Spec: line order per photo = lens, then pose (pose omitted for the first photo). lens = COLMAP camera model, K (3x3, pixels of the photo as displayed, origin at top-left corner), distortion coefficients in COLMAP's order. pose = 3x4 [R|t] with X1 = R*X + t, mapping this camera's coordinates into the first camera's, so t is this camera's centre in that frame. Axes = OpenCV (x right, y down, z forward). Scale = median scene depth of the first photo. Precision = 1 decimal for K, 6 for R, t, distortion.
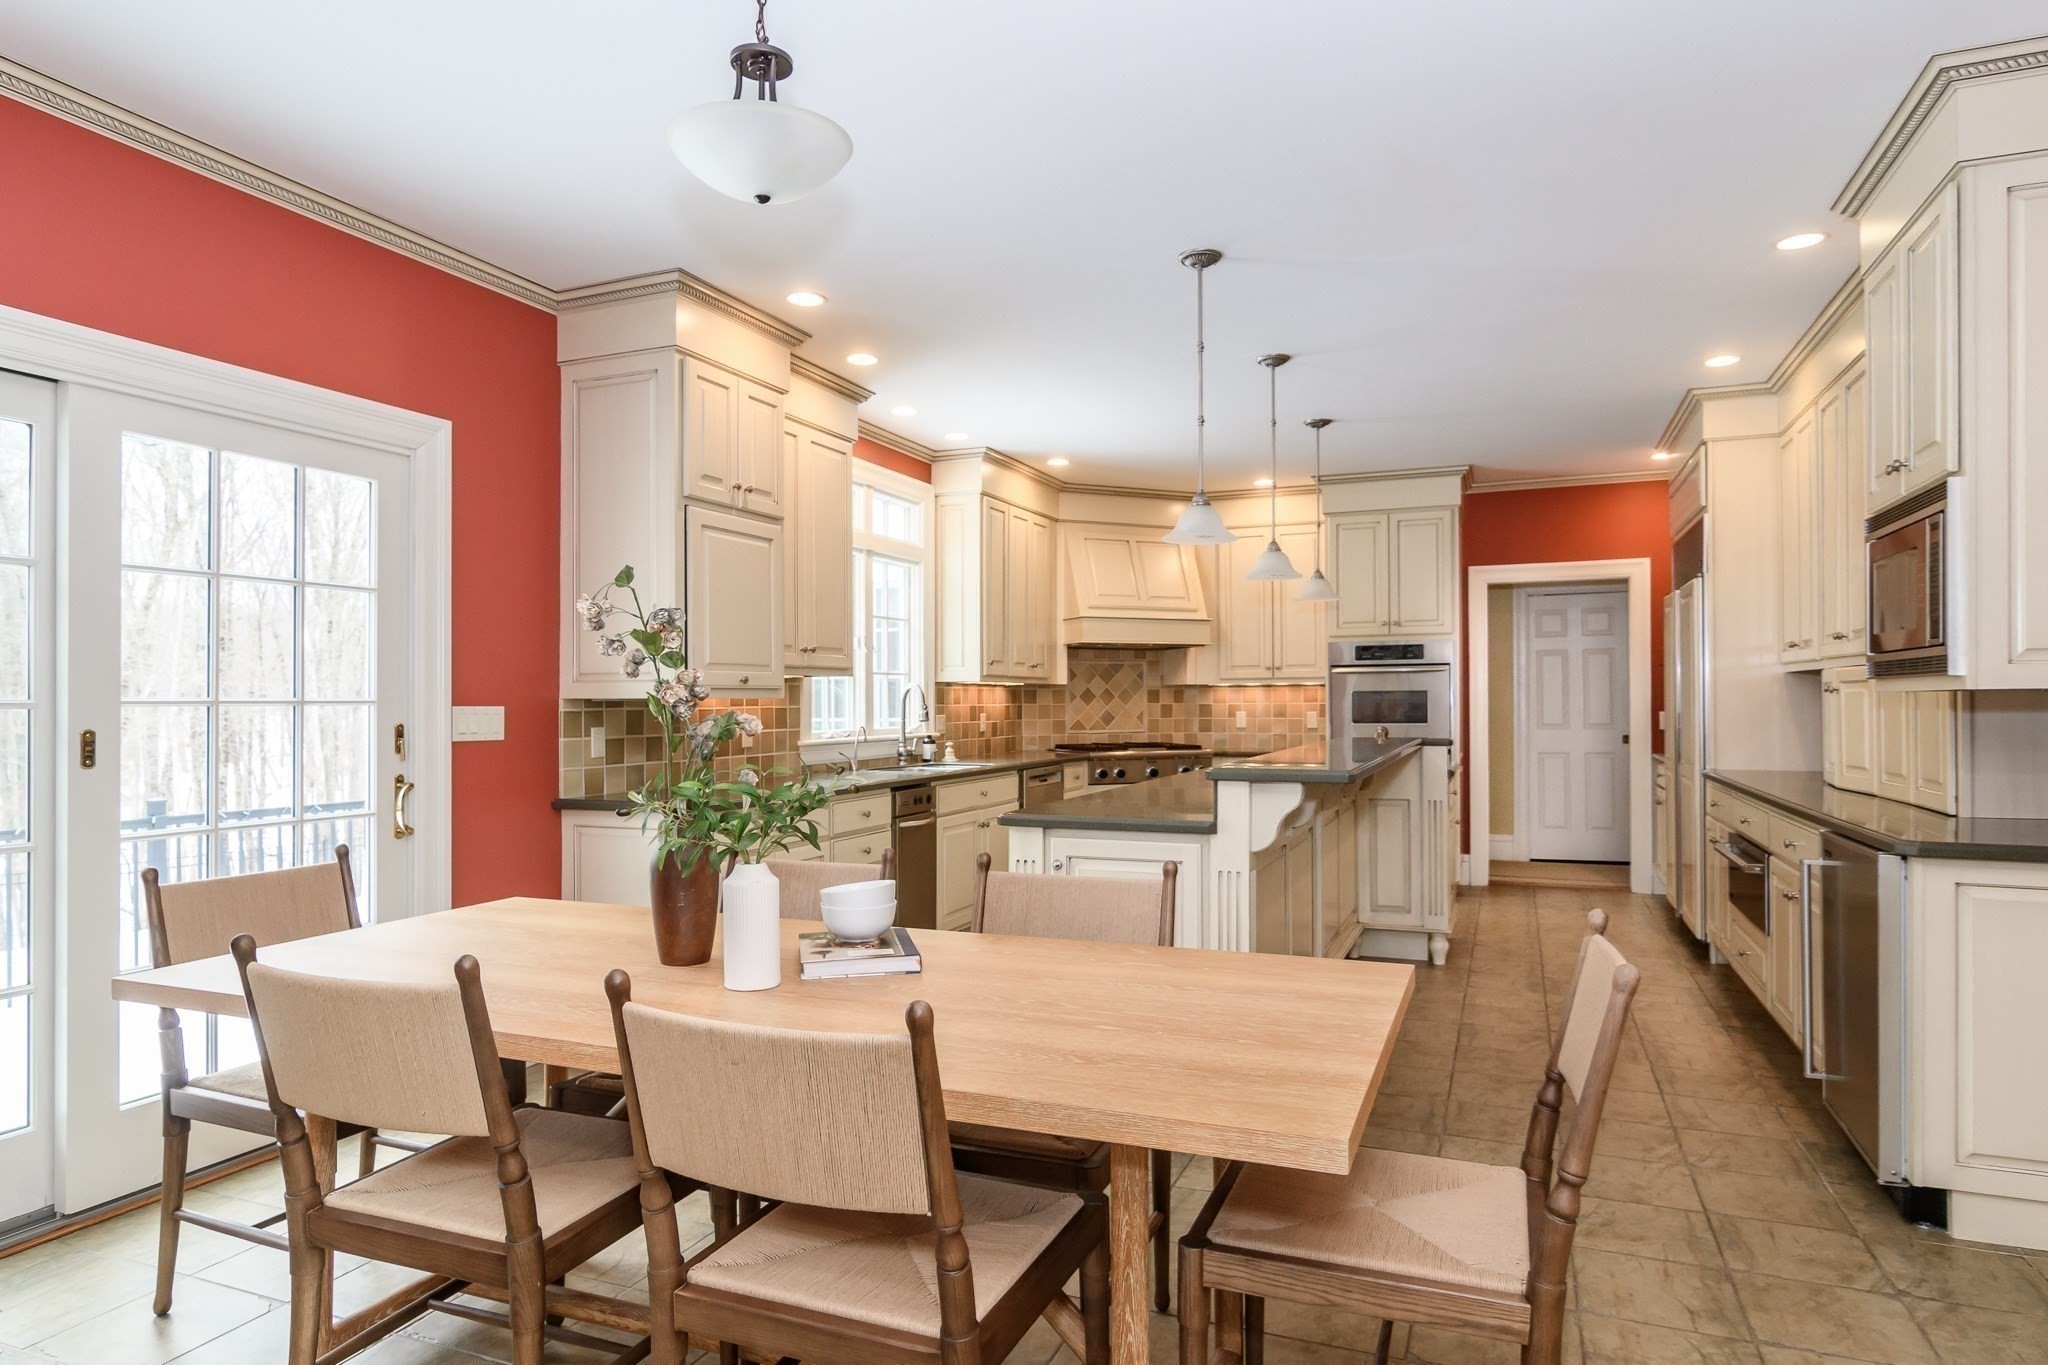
lens RADIAL K [[1127.2, 0, 1030.2], [0, 1127.2, 692.8], [0, 0, 1]] dist [-0.002834, -0.000688]
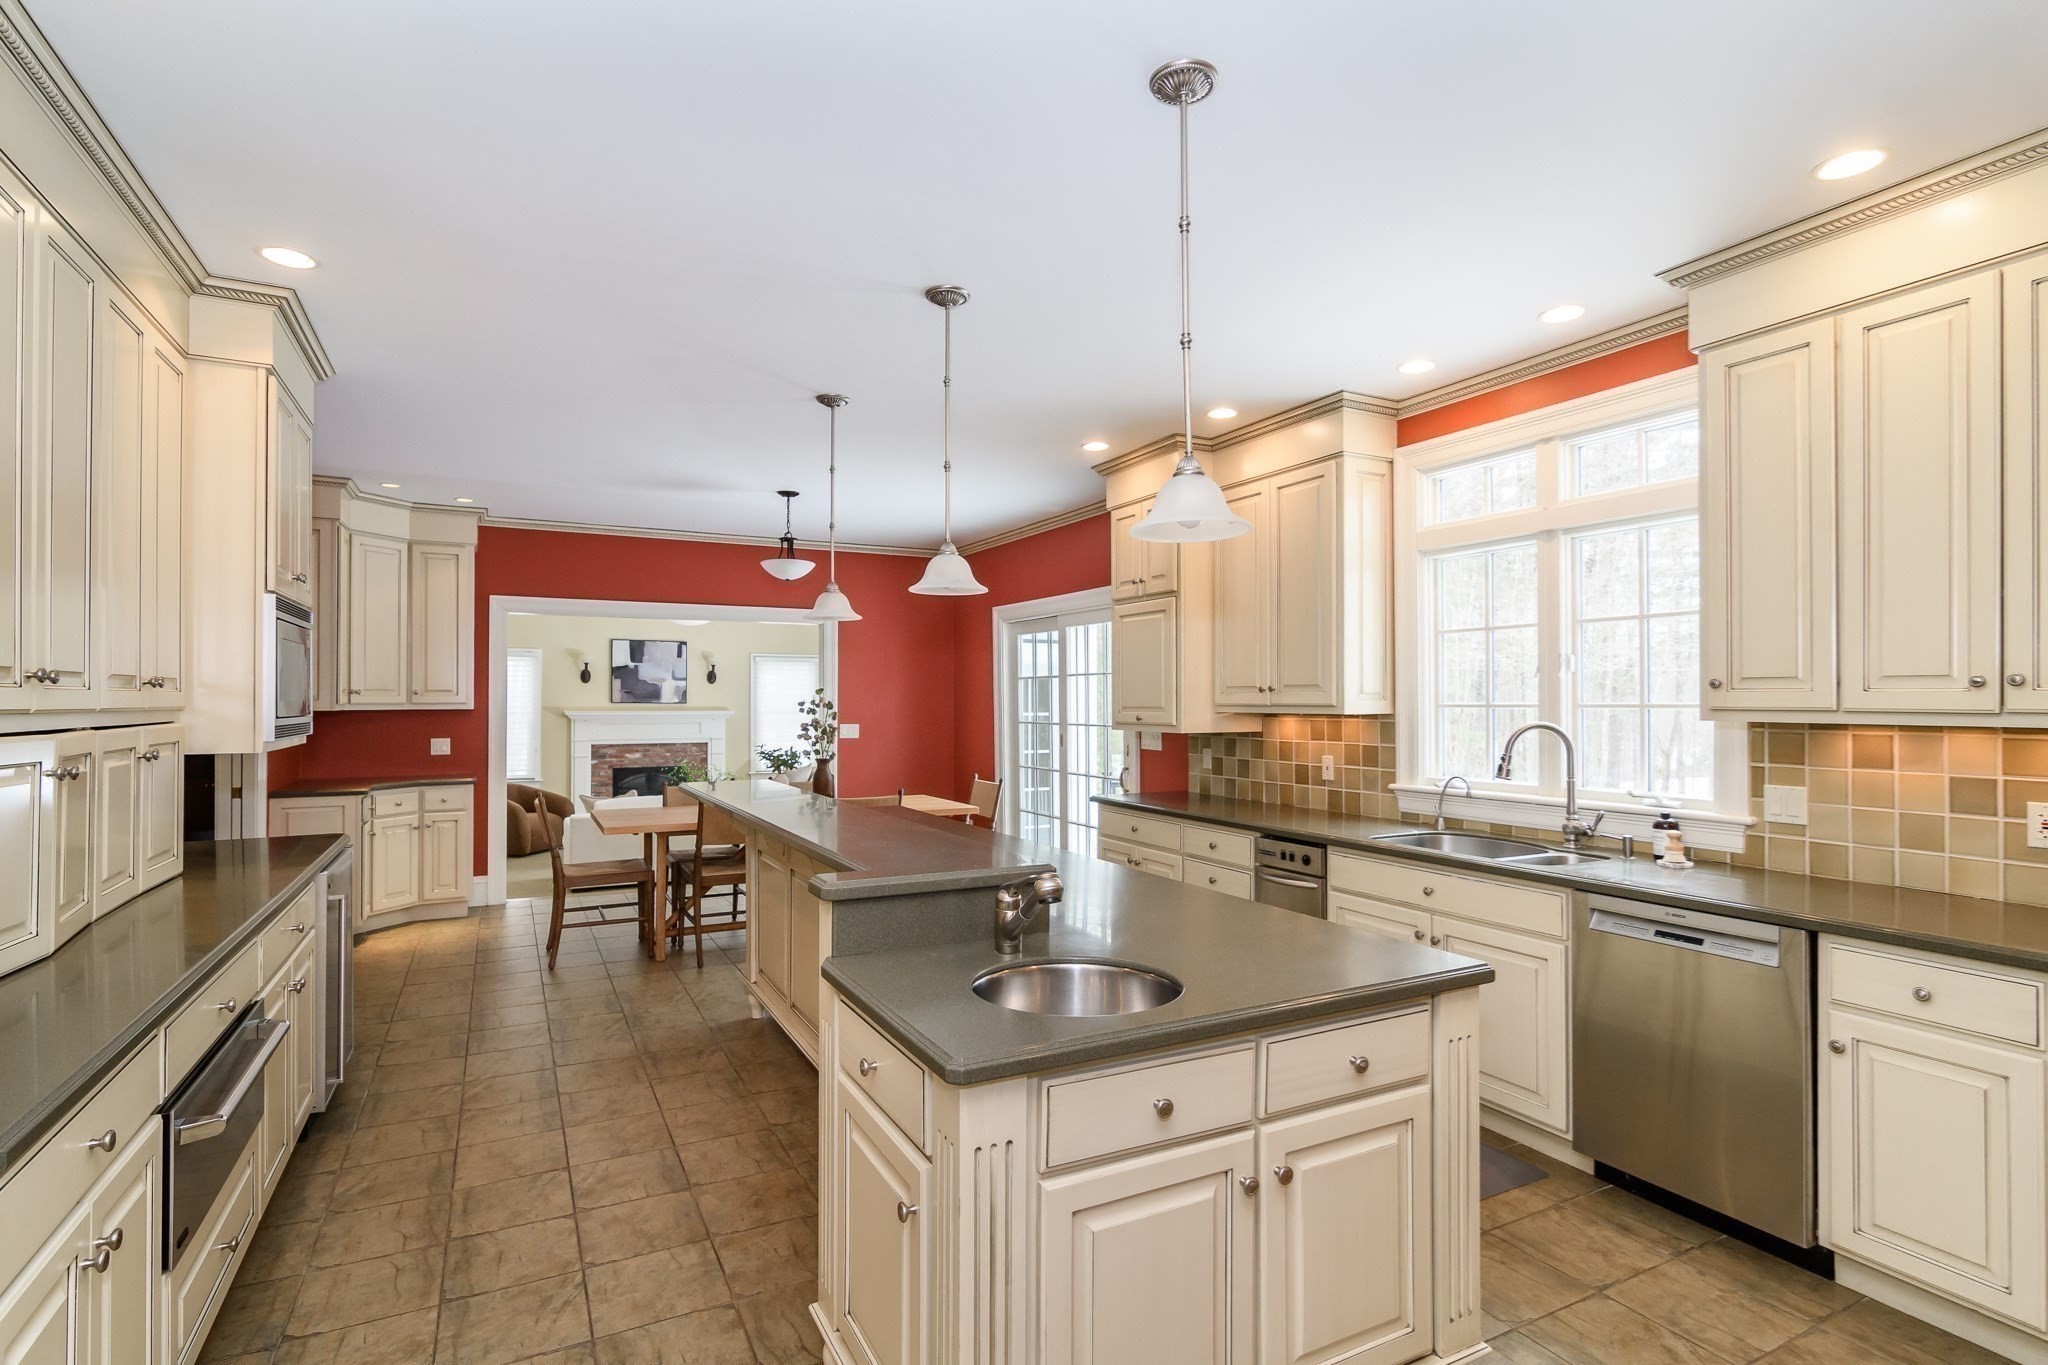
lens RADIAL K [[998.9, 0, 1026.9], [0, 998.9, 691.8], [0, 0, 1]] dist [-0.002497, -0.000212]
pose [[-0.629488, -0.002270, -0.777007, 0.603524], [0.008819, 0.999910, -0.010066, -0.025288], [0.776960, -0.013189, -0.629412, 1.269332]]
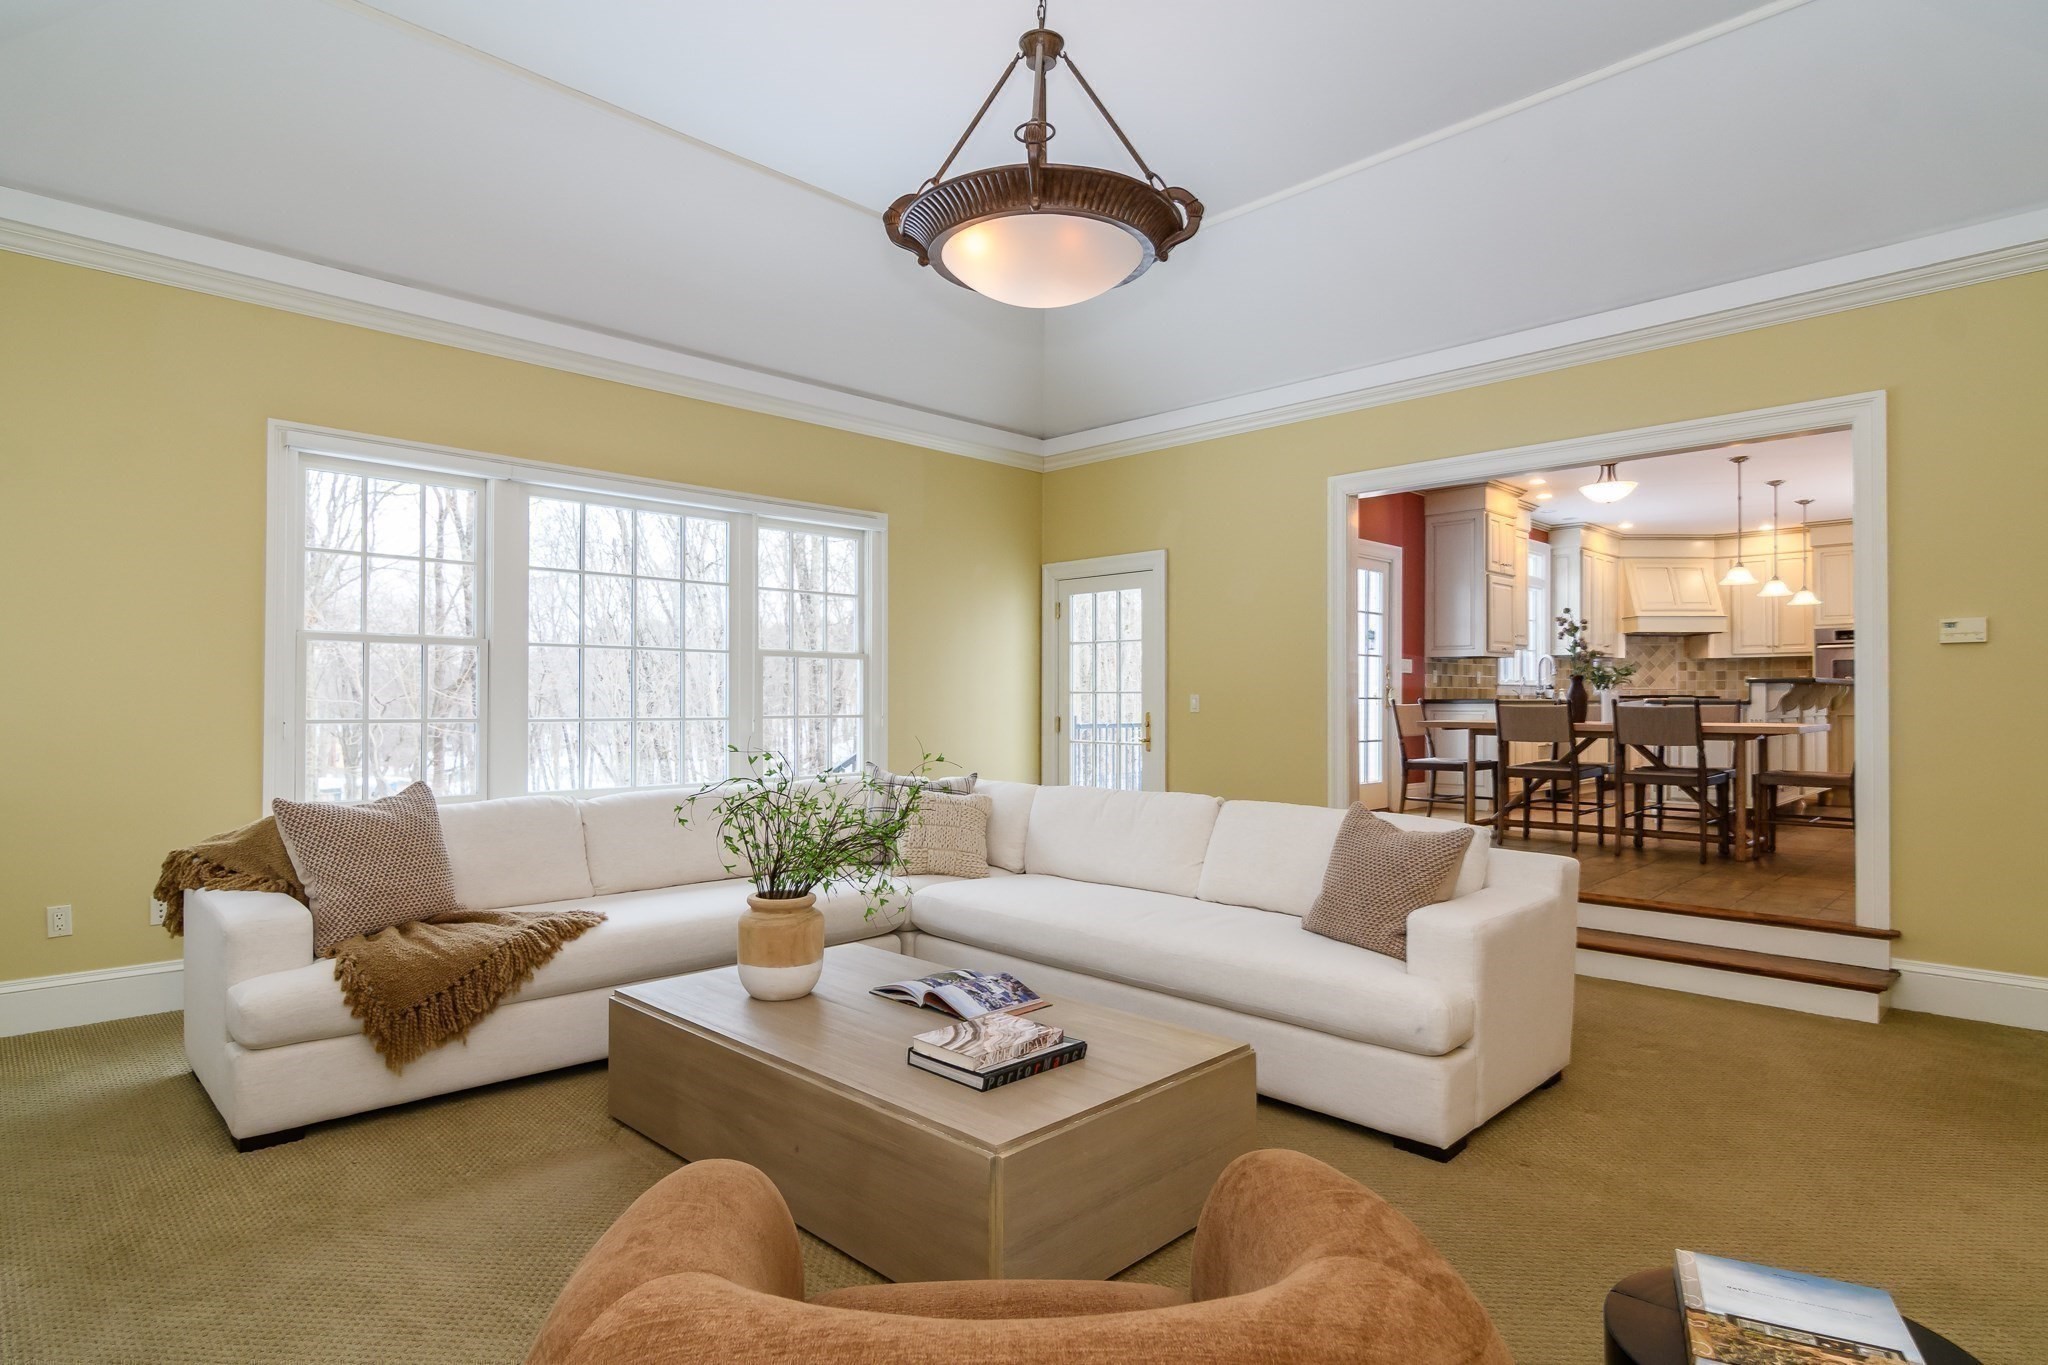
lens RADIAL K [[1127.2, 0, 1027.3], [0, 1127.2, 687.0], [0, 0, 1]] dist [-0.002834, -0.000688]
pose [[0.932659, -0.001875, -0.360753, -0.261511], [-0.000494, 0.999979, -0.006476, 0.064183], [0.360758, 0.006218, 0.932639, -1.155763]]
